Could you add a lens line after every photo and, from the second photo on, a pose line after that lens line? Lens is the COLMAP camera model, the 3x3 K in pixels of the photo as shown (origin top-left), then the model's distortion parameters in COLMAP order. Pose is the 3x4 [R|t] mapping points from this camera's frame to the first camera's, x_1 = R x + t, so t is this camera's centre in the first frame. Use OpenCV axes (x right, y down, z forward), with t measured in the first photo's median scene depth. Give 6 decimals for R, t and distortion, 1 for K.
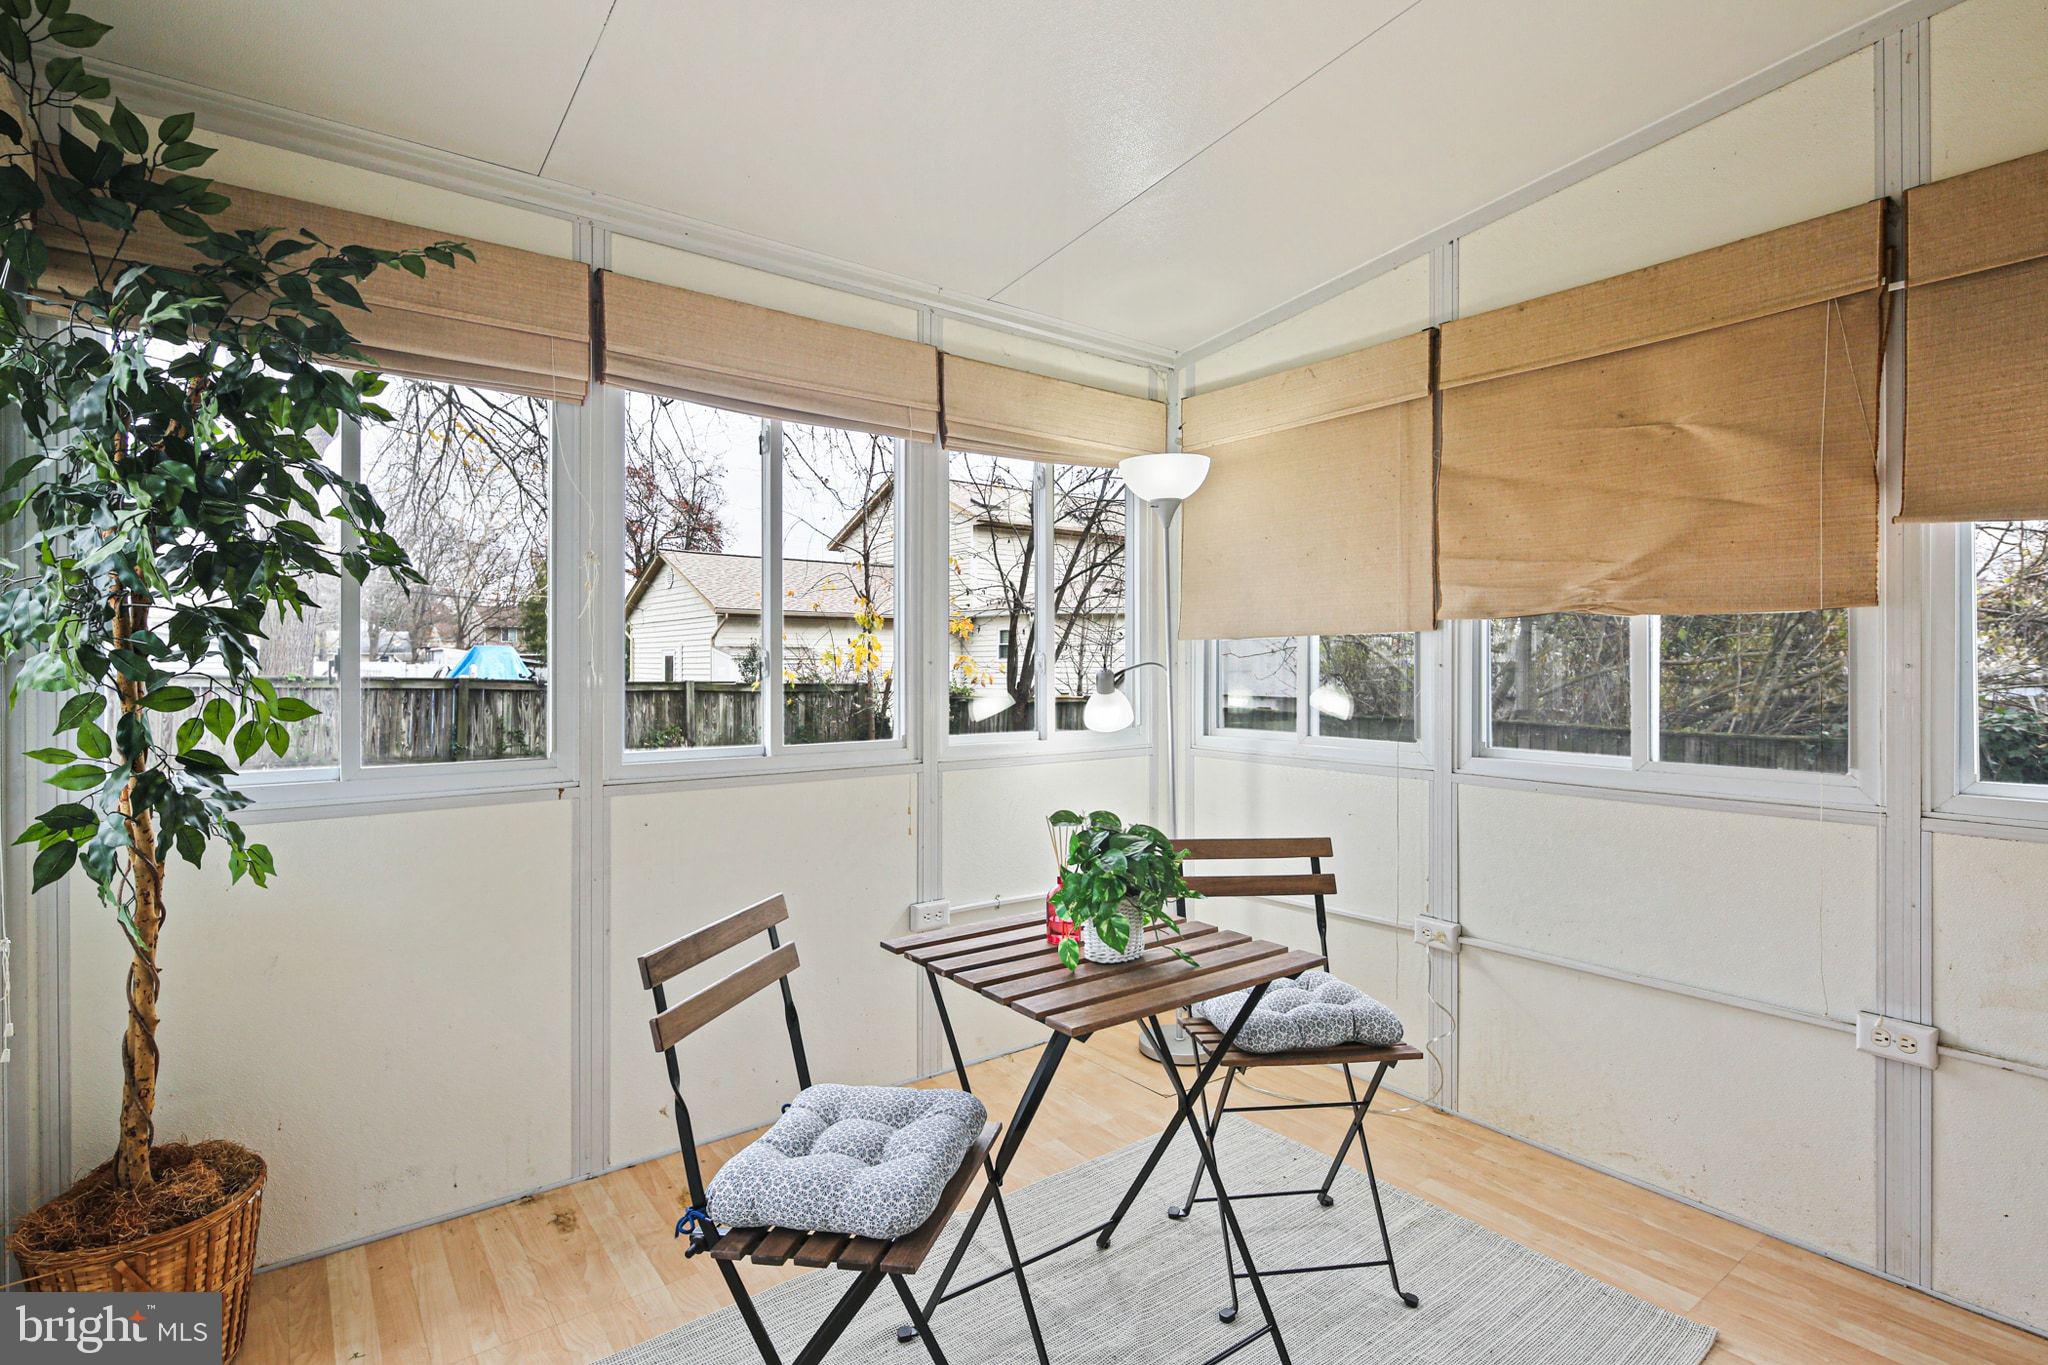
lens RADIAL K [[994.5, 0, 1029.3], [0, 994.5, 672.2], [0, 0, 1]] dist [-0.002354, -0.000524]
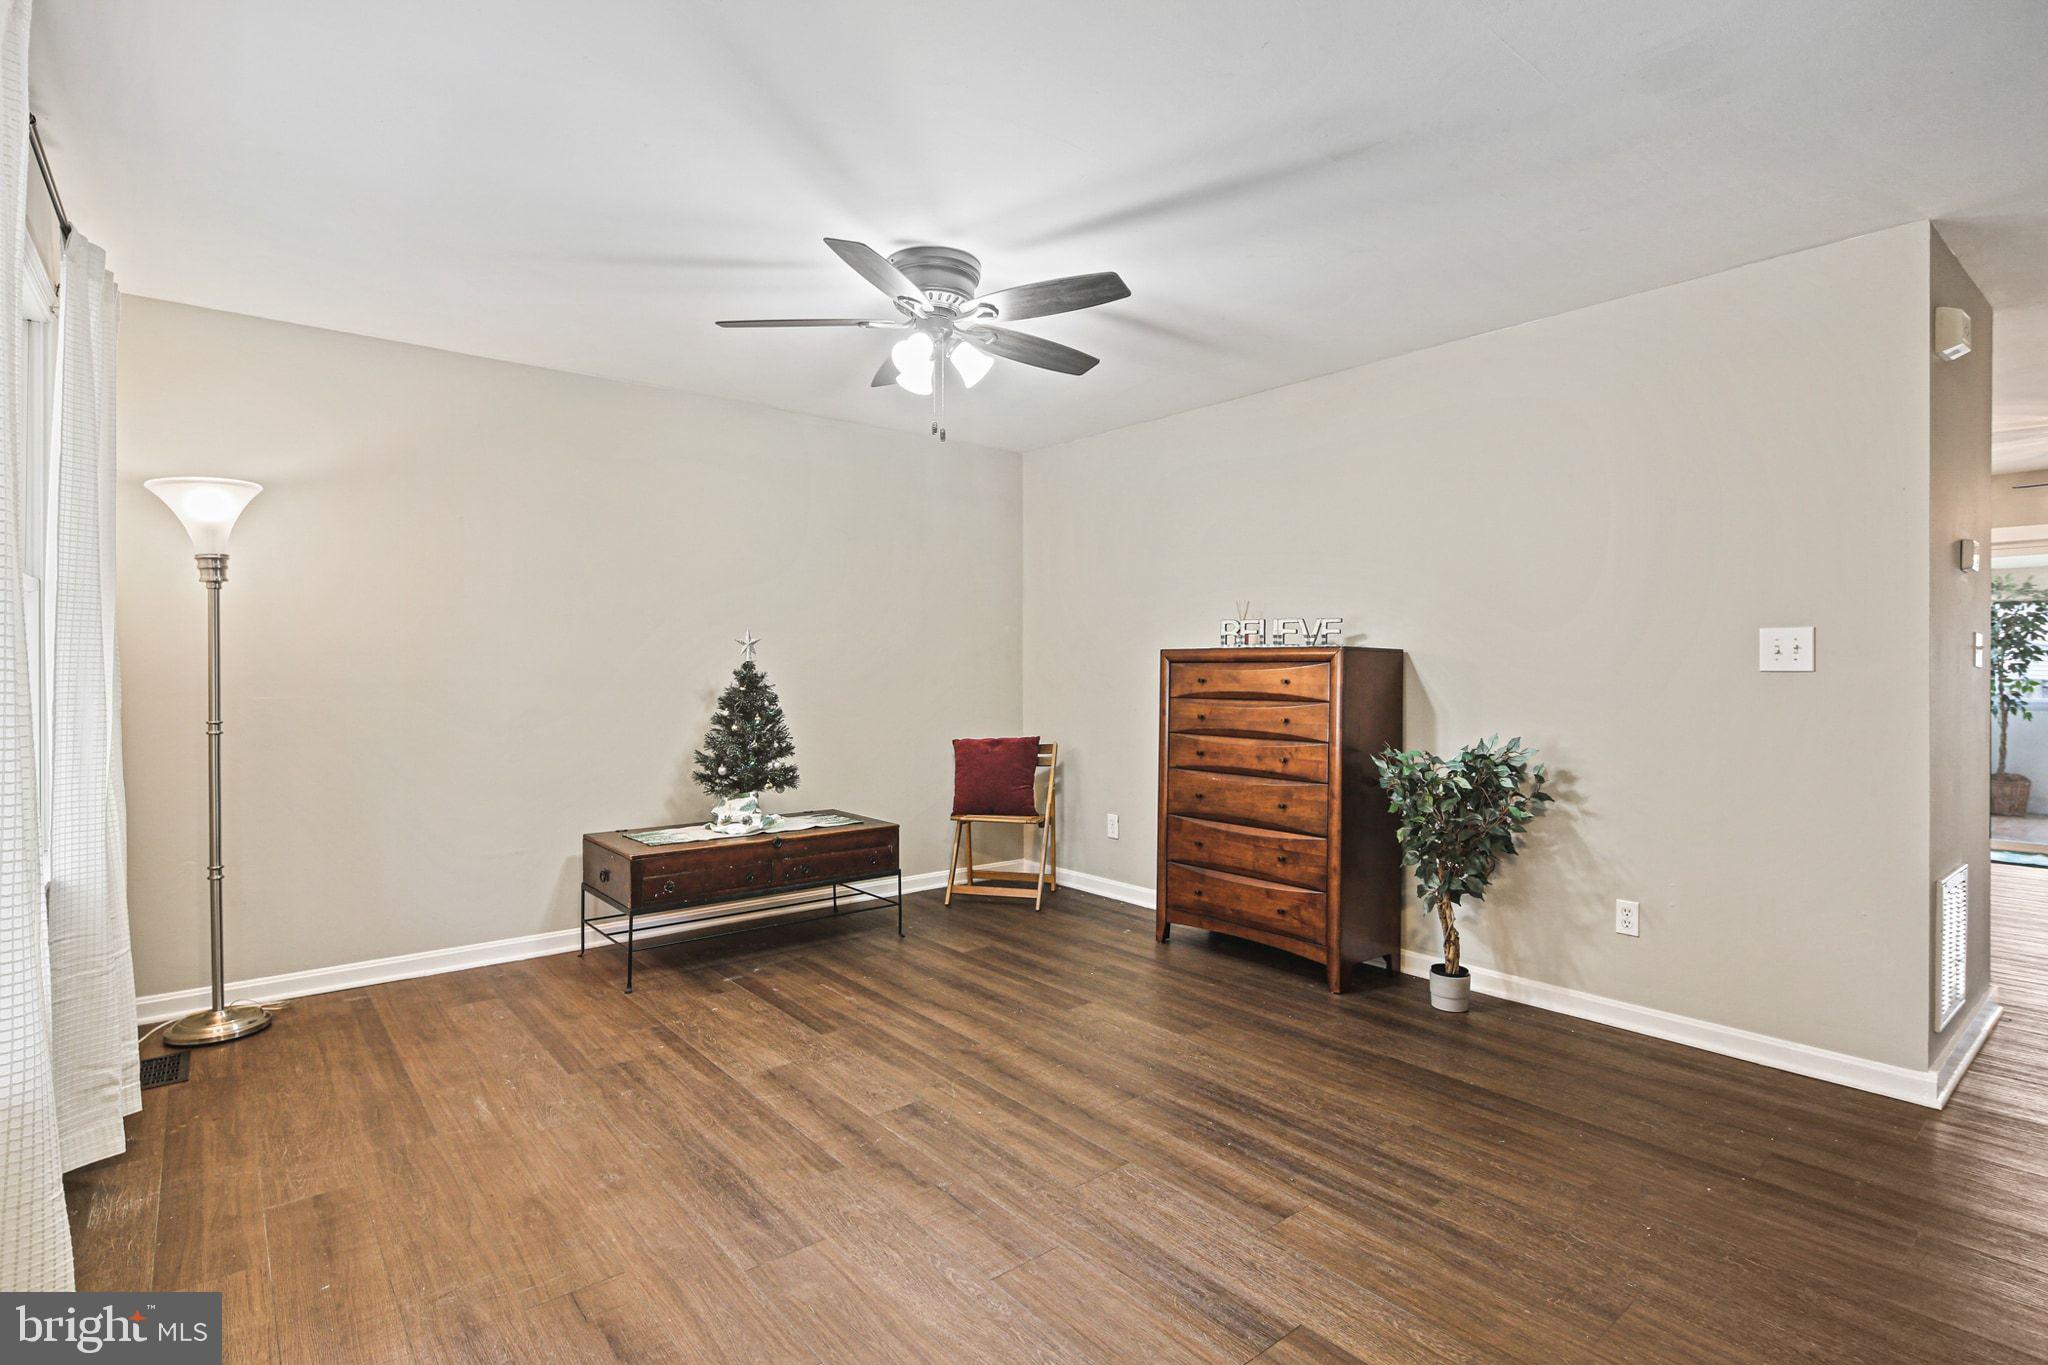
lens RADIAL K [[994.5, 0, 1029.3], [0, 994.5, 672.2], [0, 0, 1]] dist [-0.002354, -0.000524]
pose [[0.027253, 0.002665, -0.999625, 4.079157], [-0.003403, 0.999991, 0.002573, -0.013451], [0.999623, 0.003332, 0.027262, -4.158379]]
